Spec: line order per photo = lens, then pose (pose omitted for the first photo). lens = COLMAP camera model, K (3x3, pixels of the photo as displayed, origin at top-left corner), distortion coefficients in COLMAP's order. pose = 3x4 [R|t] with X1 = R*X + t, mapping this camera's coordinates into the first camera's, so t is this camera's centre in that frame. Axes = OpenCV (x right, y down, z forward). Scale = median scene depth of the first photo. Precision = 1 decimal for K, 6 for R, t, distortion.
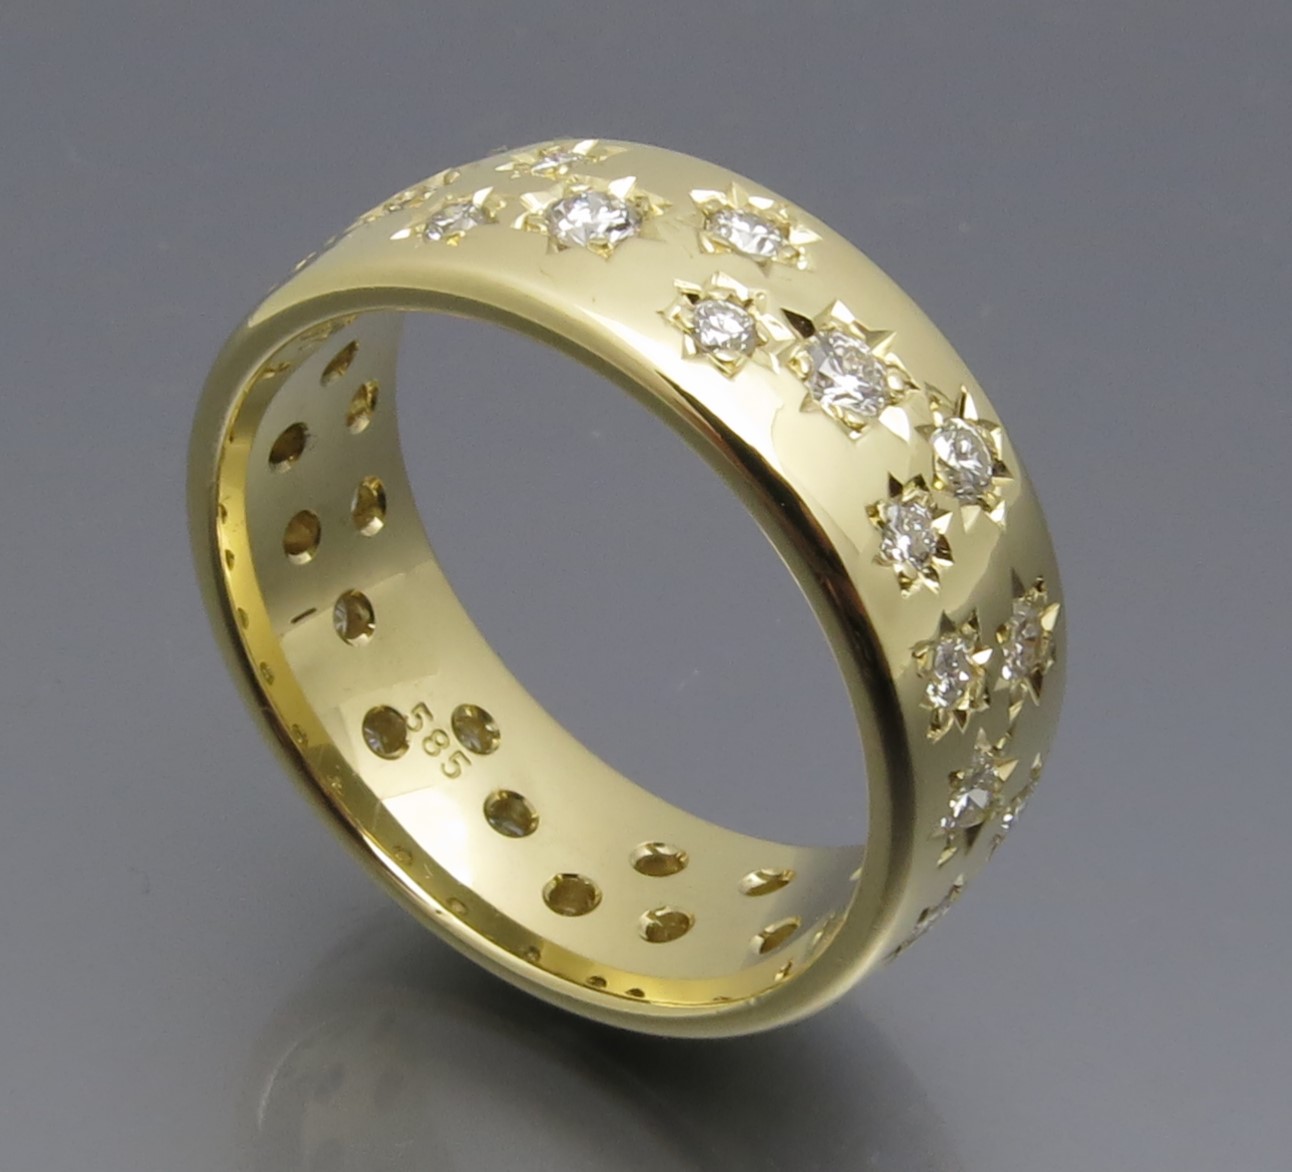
lens RADIAL K [[1073.5, 0, 642.2], [0, 1073.5, 596.1], [0, 0, 1]] dist [0.014244, 0.008671]
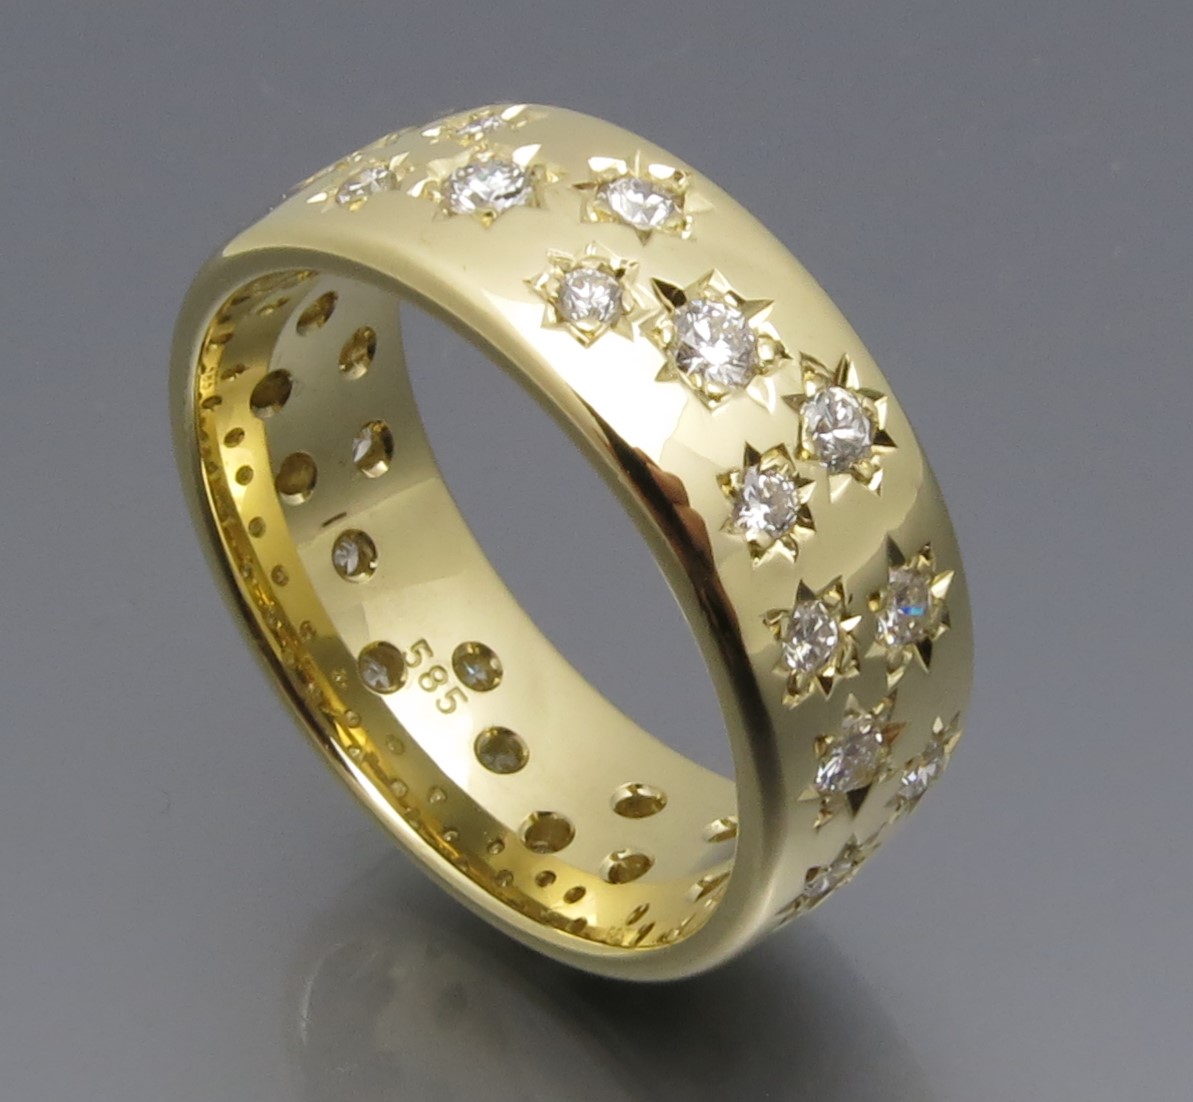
lens RADIAL K [[1050.4, 0, 600.4], [0, 1050.4, 541.5], [0, 0, 1]] dist [0.022082, -0.012355]
pose [[0.998315, 0.026507, -0.051621, 0.118253], [-0.026418, 0.999648, 0.002418, -0.015929], [0.051666, -0.001050, 0.998664, -0.000802]]
